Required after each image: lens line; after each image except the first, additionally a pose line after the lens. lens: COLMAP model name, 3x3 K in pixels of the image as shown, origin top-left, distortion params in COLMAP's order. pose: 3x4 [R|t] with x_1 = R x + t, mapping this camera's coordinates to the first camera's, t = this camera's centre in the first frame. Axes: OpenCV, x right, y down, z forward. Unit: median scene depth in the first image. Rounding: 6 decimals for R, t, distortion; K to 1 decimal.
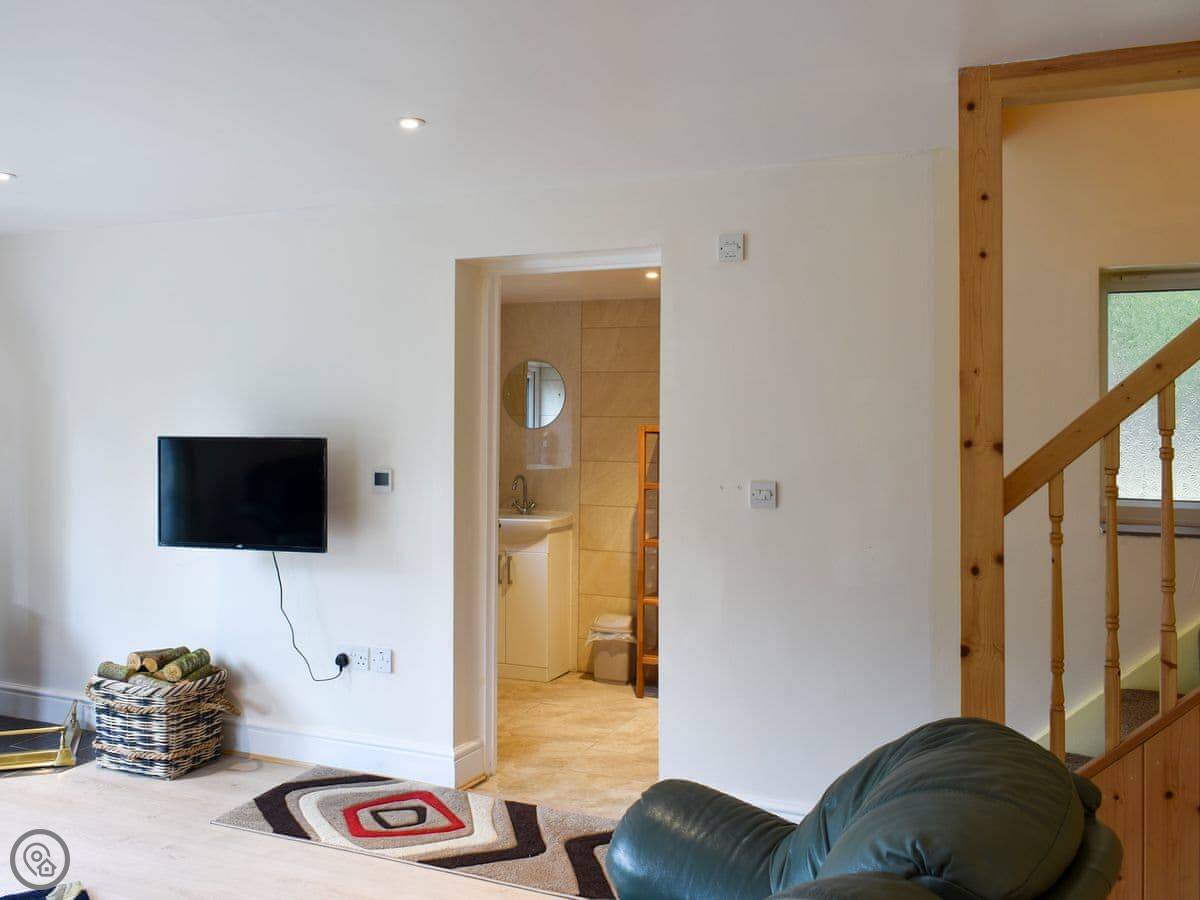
lens RADIAL K [[917.5, 0, 598.8], [0, 917.5, 471.7], [0, 0, 1]] dist [-0.003731, -0.002821]
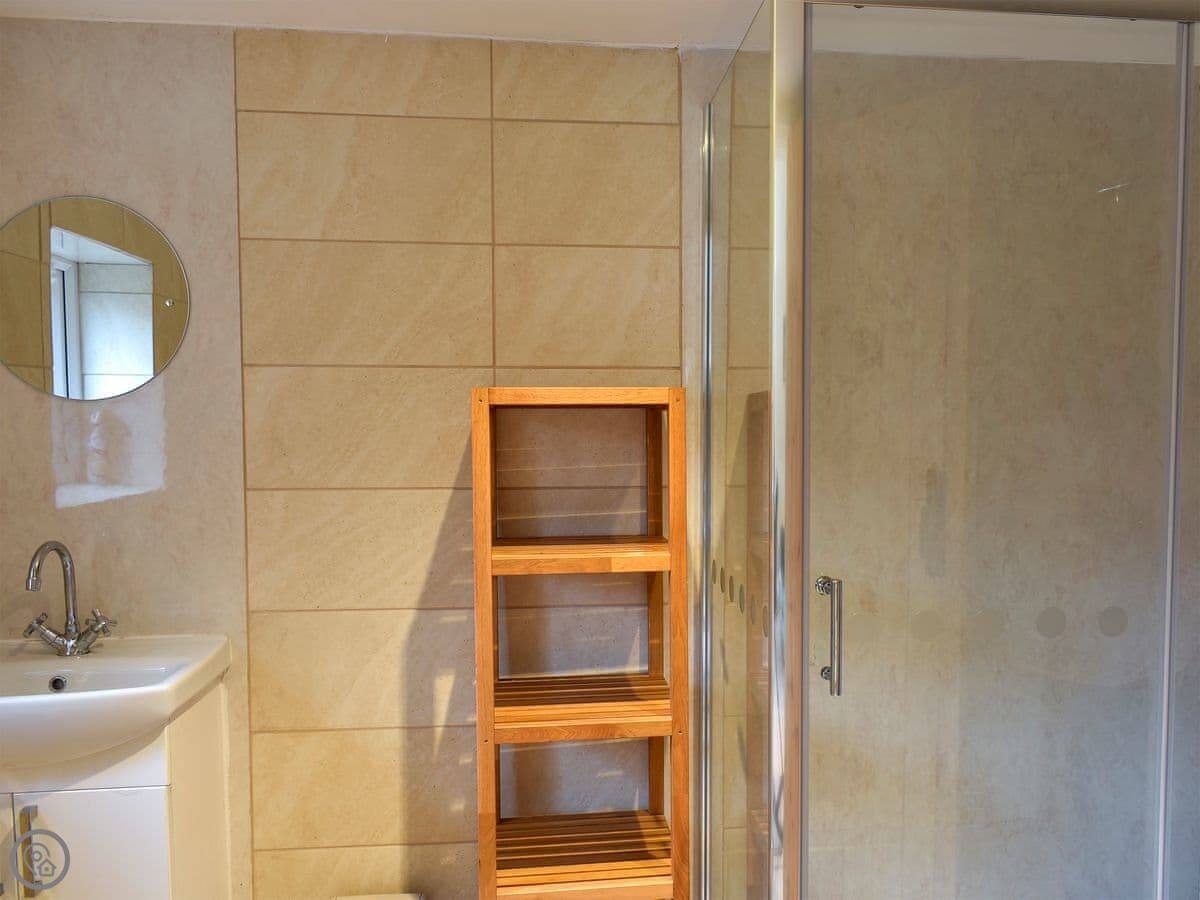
lens RADIAL K [[917.5, 0, 598.8], [0, 917.5, 471.7], [0, 0, 1]] dist [-0.003731, -0.002821]
pose [[0.884792, -0.042215, 0.464069, -0.063249], [0.030563, 0.999001, 0.032604, -0.025853], [-0.464982, -0.014664, 0.885199, 0.618076]]
